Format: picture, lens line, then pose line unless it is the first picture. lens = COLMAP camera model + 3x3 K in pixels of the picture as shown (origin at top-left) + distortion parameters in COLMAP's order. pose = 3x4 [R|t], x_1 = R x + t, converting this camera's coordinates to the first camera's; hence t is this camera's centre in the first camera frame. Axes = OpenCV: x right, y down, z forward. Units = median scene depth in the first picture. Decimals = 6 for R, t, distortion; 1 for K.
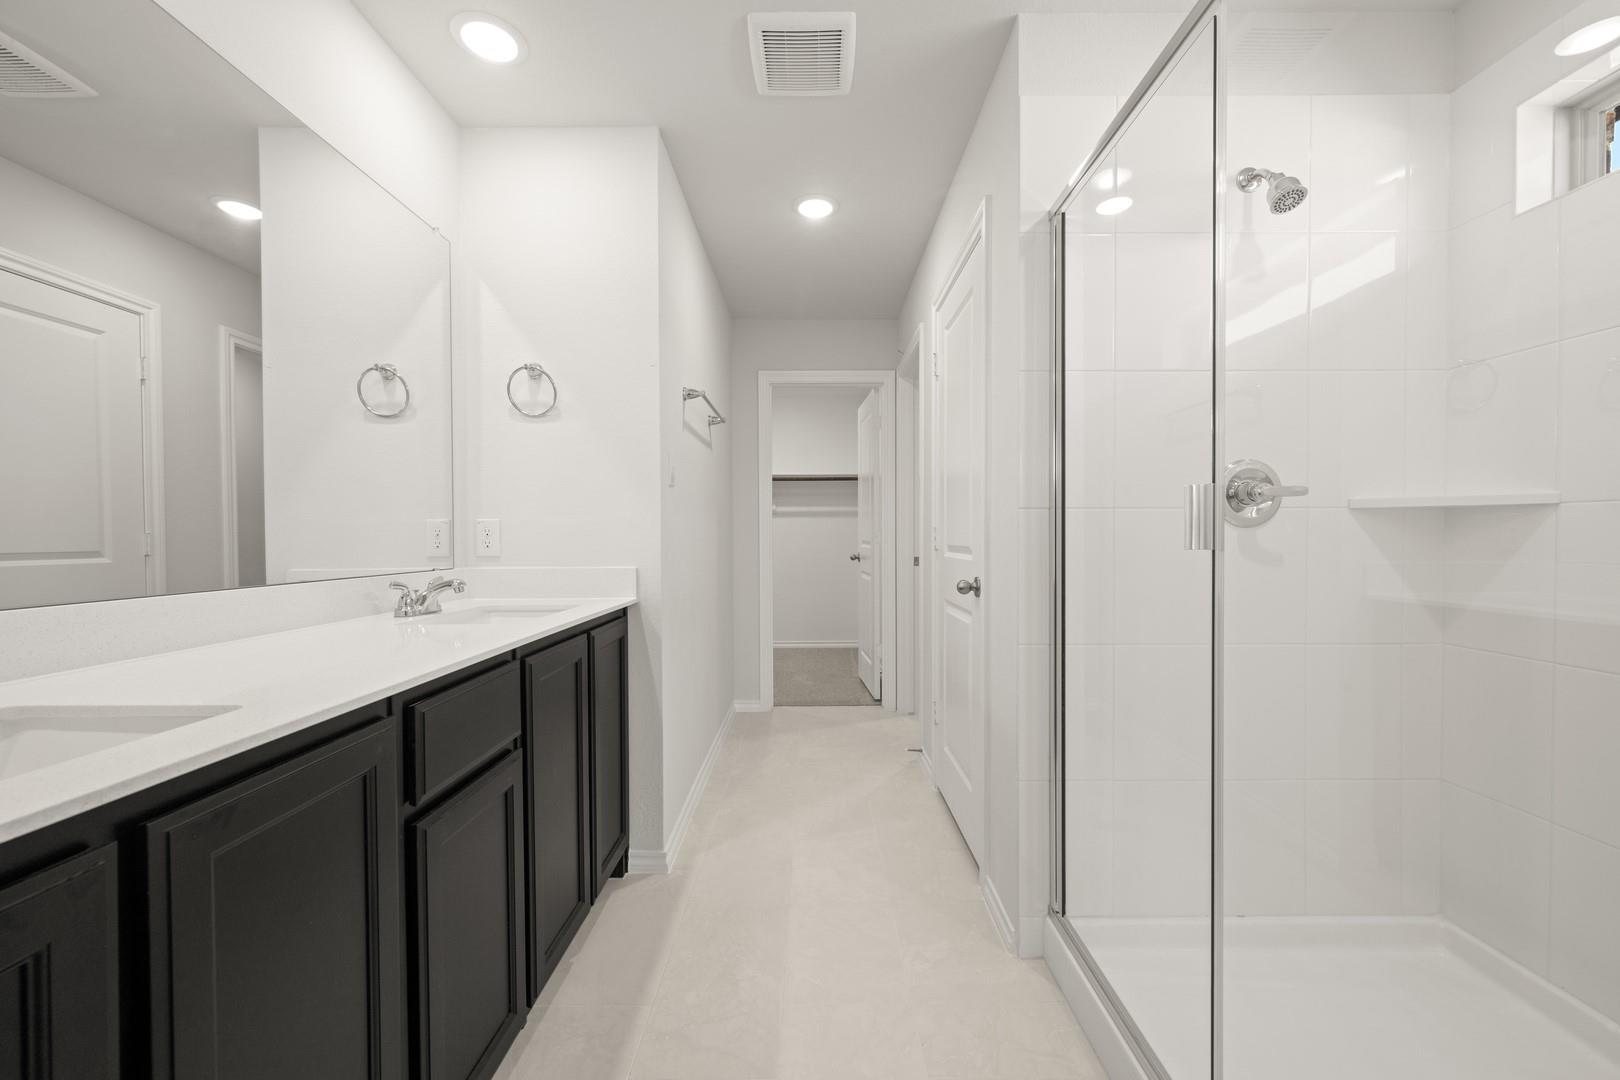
lens RADIAL K [[635.0, 0, 810.0], [0, 635.0, 540.0], [0, 0, 1]] dist [0.000084, -0.000186]
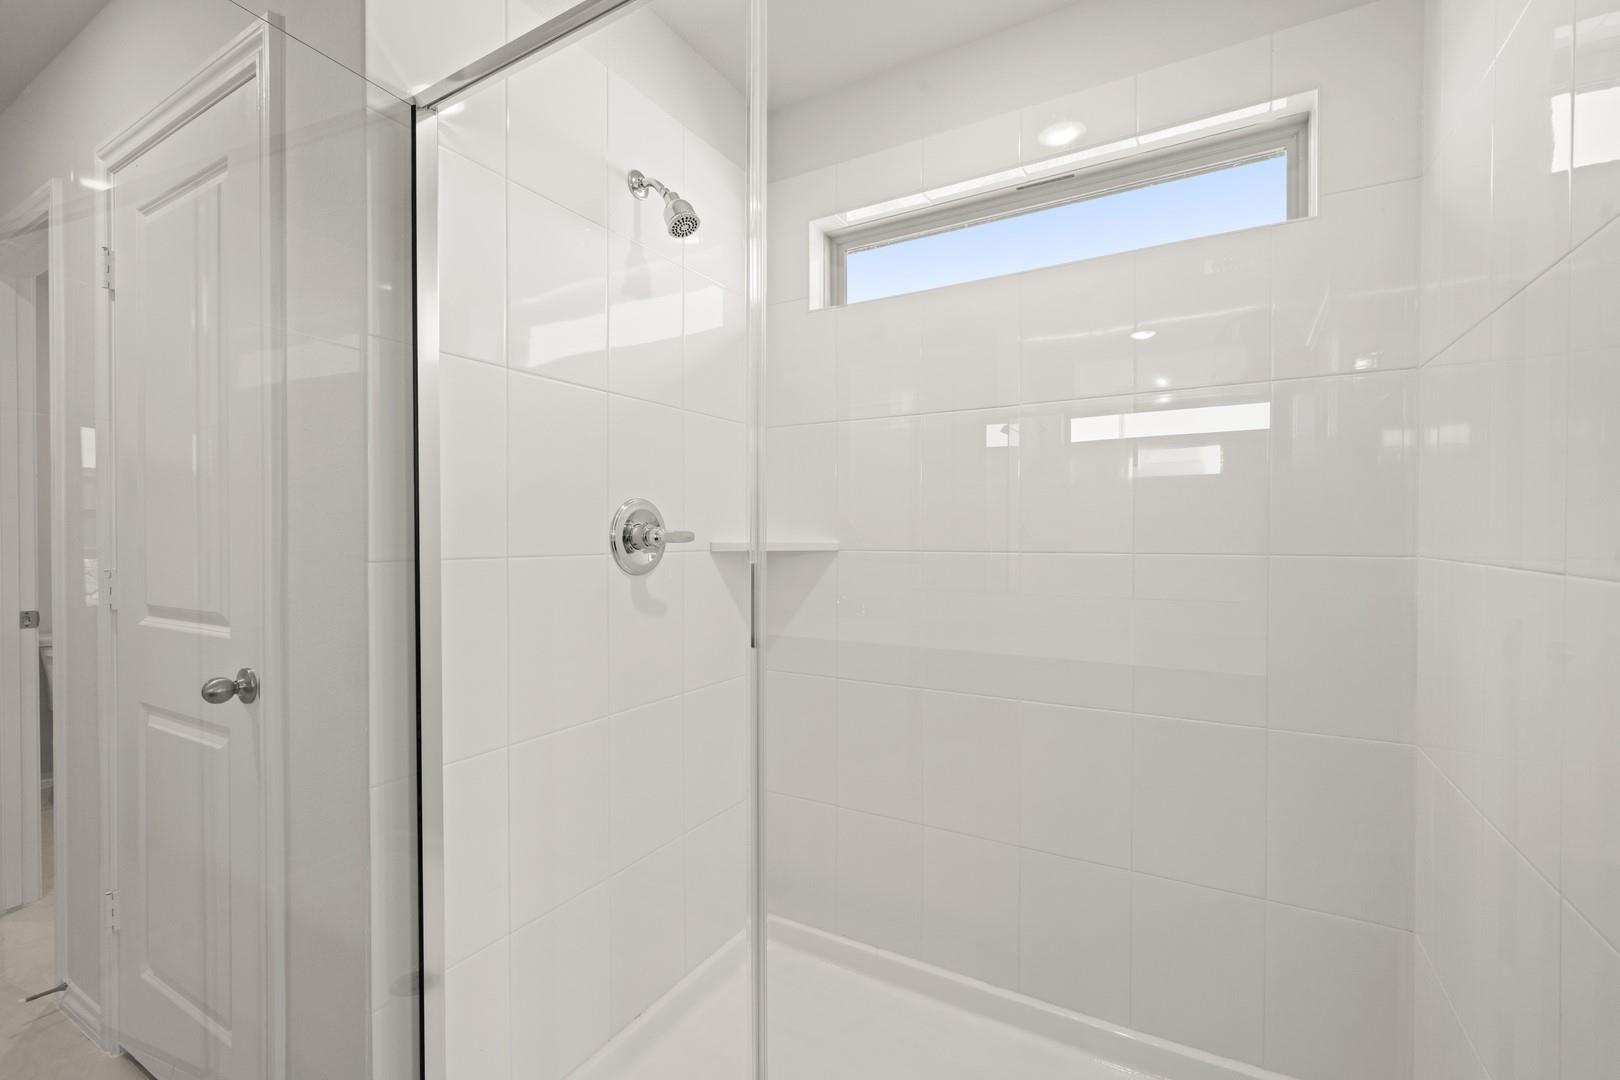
lens RADIAL K [[696.9, 0, 810.0], [0, 696.9, 540.0], [0, 0, 1]] dist [-0.008883, -0.000003]
pose [[0.483398, -0.006359, 0.875377, -0.046909], [0.008661, 0.999959, 0.002481, -0.069281], [-0.875358, 0.006382, 0.483434, 0.321977]]
